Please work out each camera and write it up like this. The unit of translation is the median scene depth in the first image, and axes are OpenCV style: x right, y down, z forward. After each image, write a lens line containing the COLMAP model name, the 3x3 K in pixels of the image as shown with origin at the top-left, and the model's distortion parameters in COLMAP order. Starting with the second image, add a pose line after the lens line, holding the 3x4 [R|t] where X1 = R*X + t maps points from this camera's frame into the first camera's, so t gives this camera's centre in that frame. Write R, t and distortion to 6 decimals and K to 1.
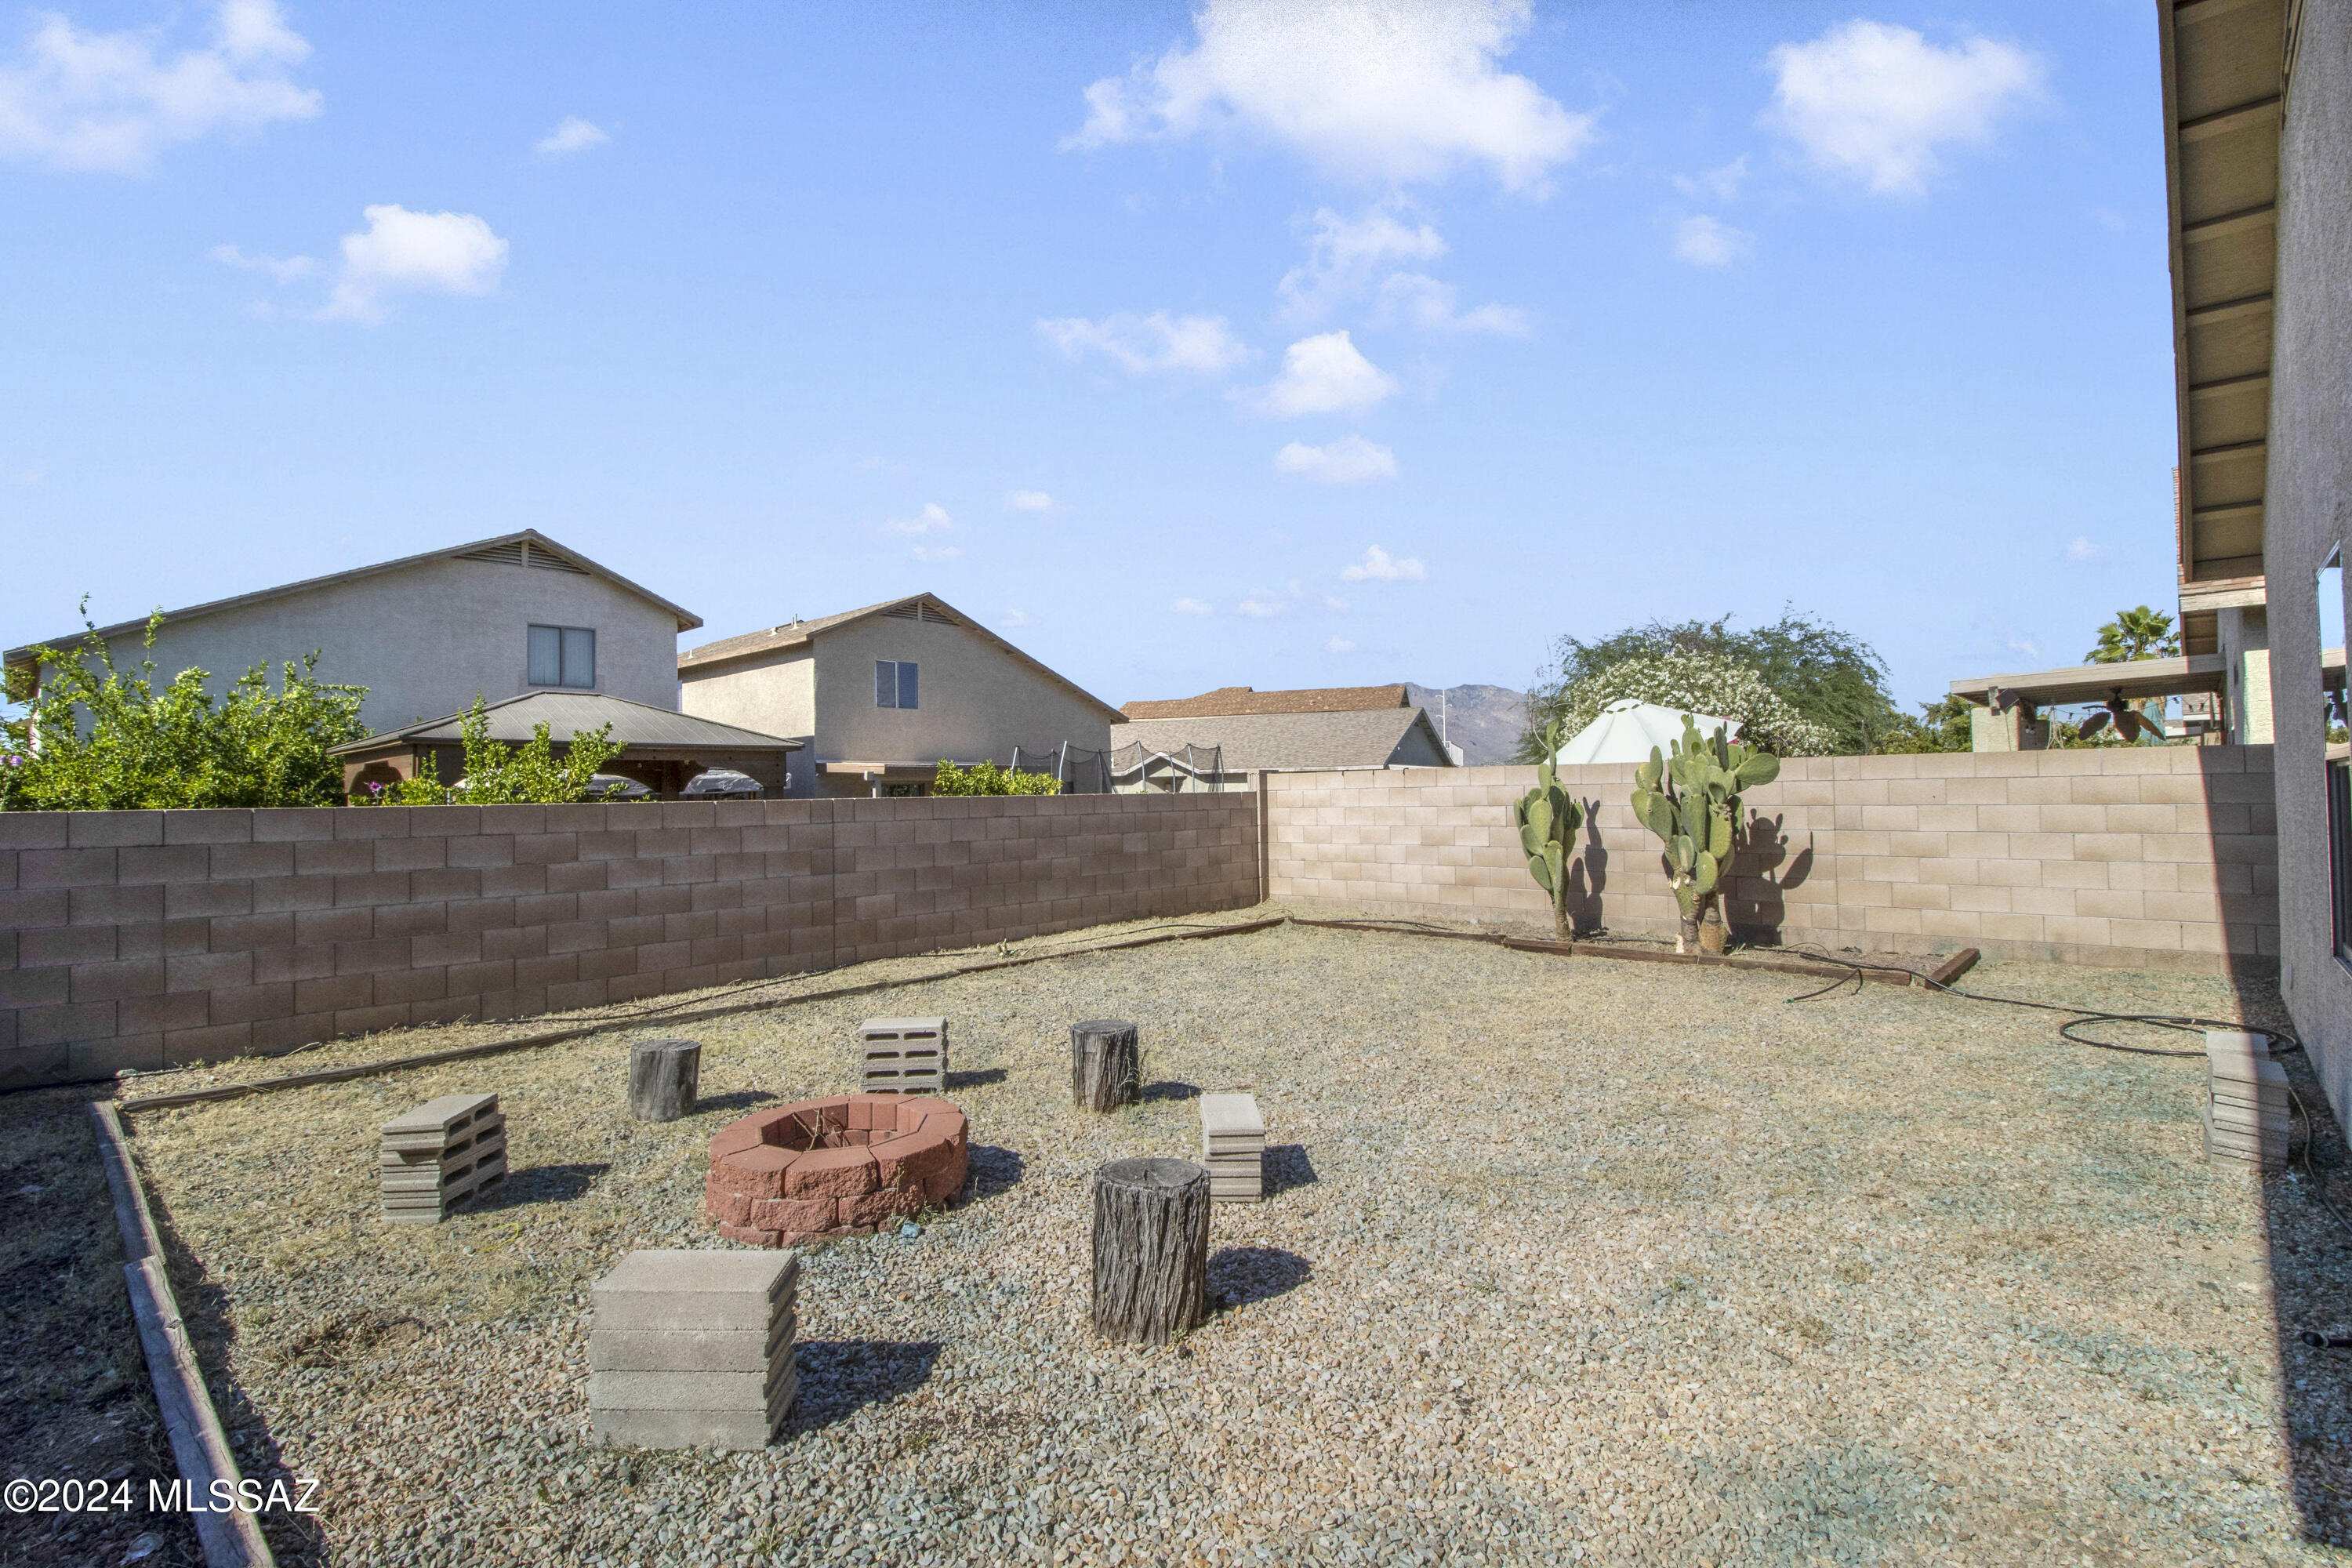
lens RADIAL K [[1084.7, 0, 1176.3], [0, 1084.7, 796.1], [0, 0, 1]] dist [0.015684, -0.011457]
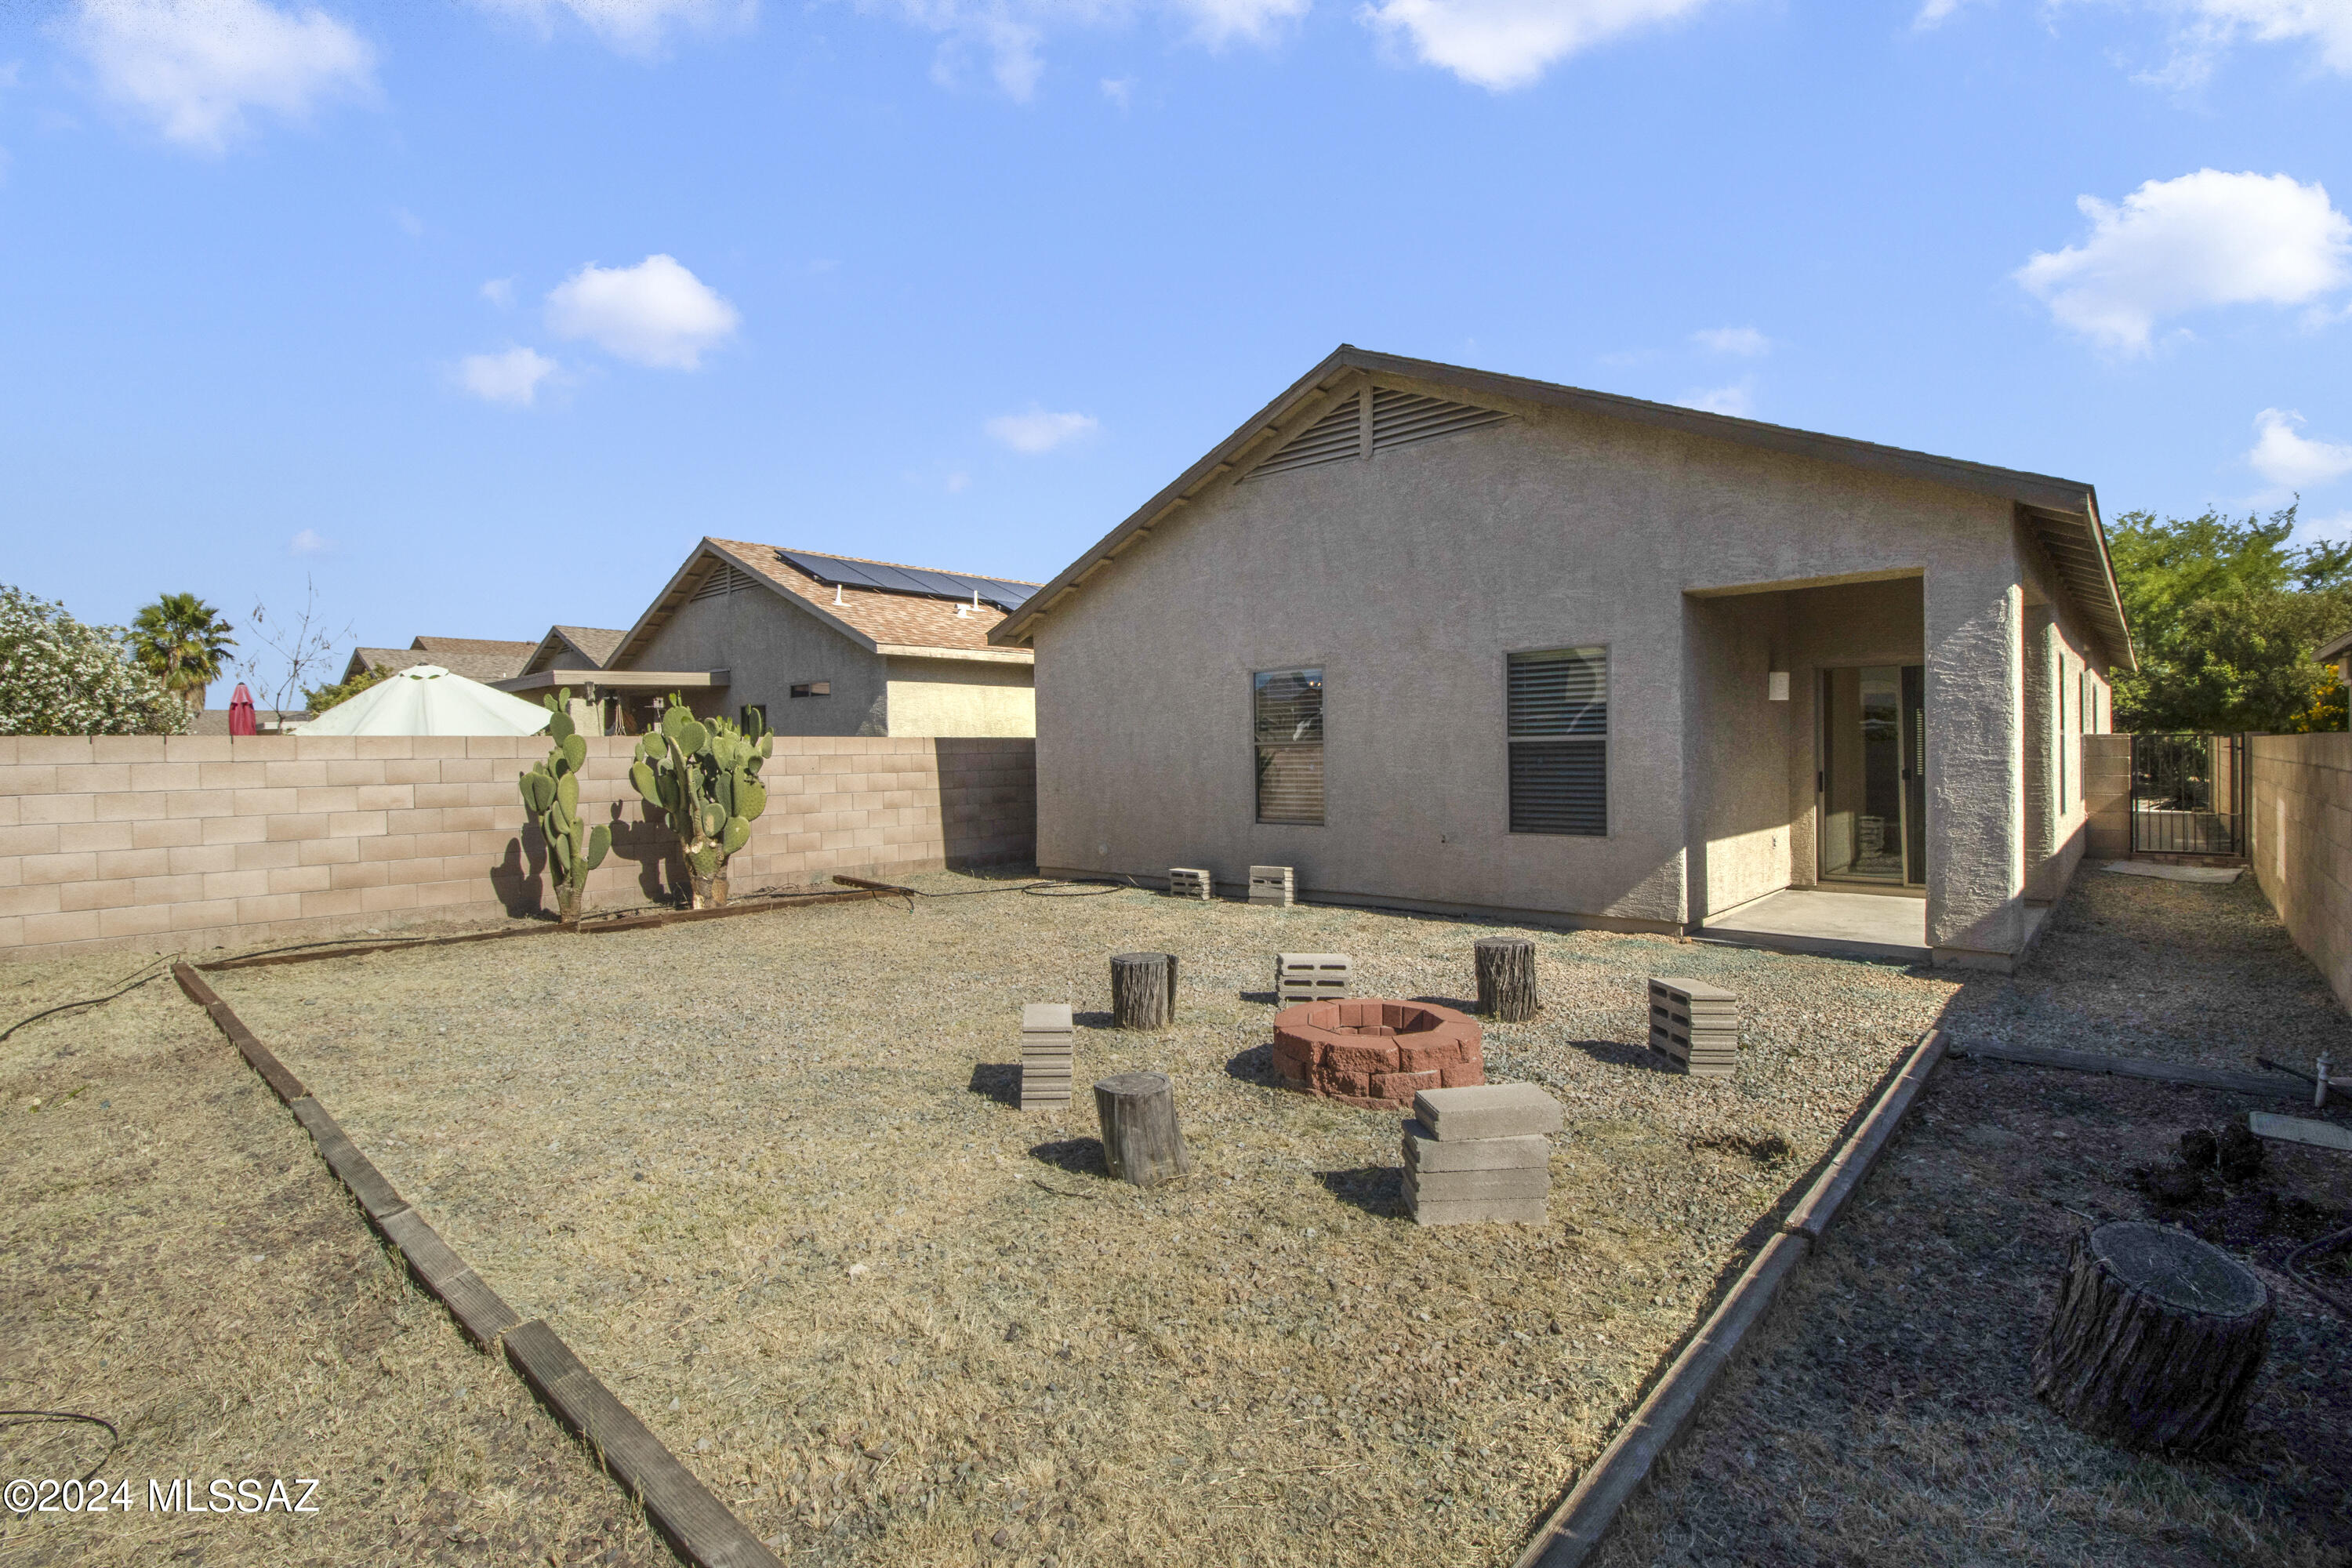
lens RADIAL K [[1084.7, 0, 1172.4], [0, 1084.7, 779.1], [0, 0, 1]] dist [0.015684, -0.011457]
pose [[-0.017916, -0.007535, 0.999811, -0.533250], [0.014281, 0.999868, 0.007791, 0.007180], [-0.999737, 0.014418, -0.017806, 0.440699]]
